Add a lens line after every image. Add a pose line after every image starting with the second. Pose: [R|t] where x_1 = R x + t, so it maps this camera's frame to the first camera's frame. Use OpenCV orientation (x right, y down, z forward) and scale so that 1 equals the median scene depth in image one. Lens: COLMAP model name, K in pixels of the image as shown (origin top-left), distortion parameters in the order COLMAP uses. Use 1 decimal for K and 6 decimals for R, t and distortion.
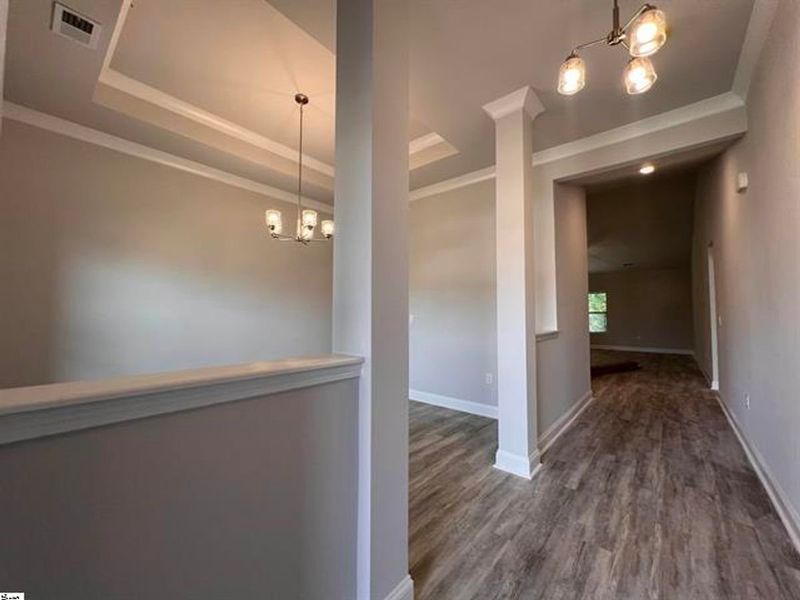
lens RADIAL K [[322.0, 0, 398.2], [0, 322.0, 298.4], [0, 0, 1]] dist [-0.001441, -0.000415]
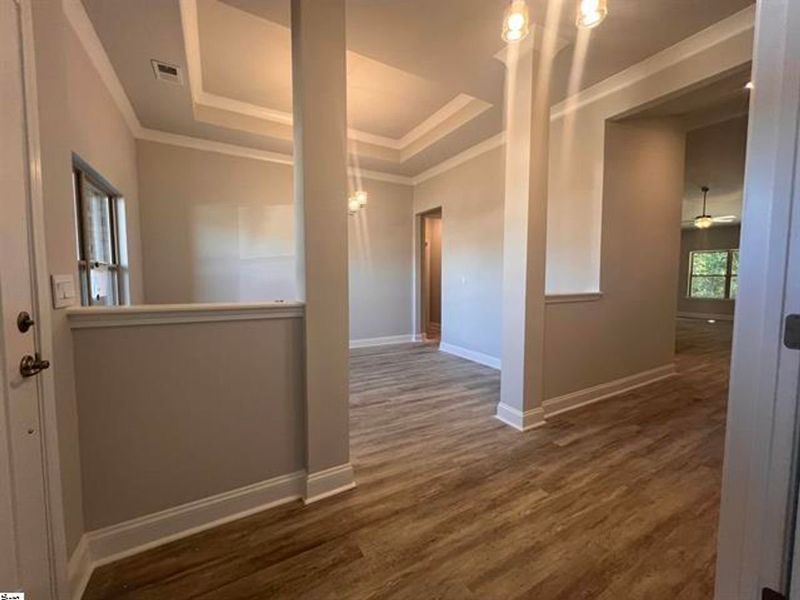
lens RADIAL K [[322.0, 0, 397.2], [0, 322.0, 298.3], [0, 0, 1]] dist [-0.001441, -0.000415]
pose [[0.939624, 0.021170, -0.341554, 0.384490], [0.016972, 0.993974, 0.108296, 0.009345], [0.341789, -0.107554, 0.933602, -0.076816]]
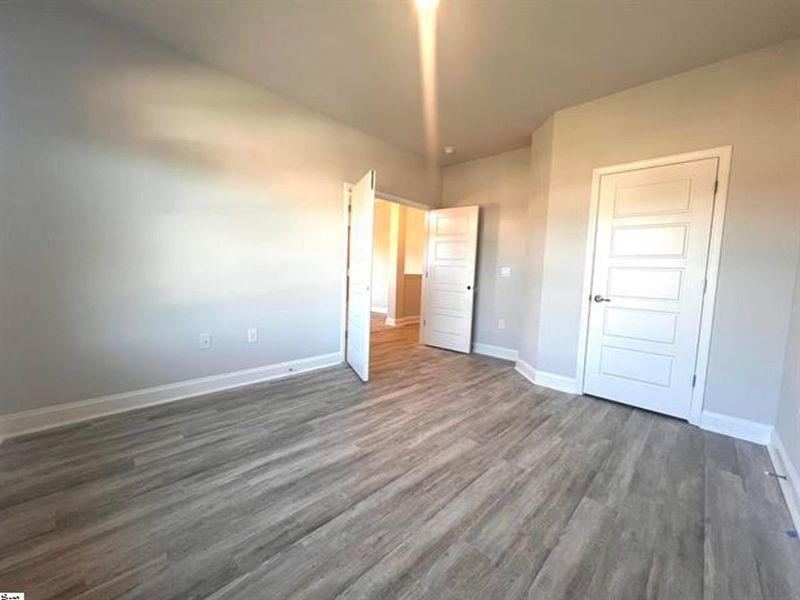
lens RADIAL K [[322.0, 0, 400.2], [0, 322.0, 301.6], [0, 0, 1]] dist [-0.001441, -0.000415]
pose [[0.998121, 0.038627, -0.047569, 0.592786], [-0.032112, 0.990886, 0.130819, -0.008151], [0.052189, -0.129045, 0.990264, -1.745171]]
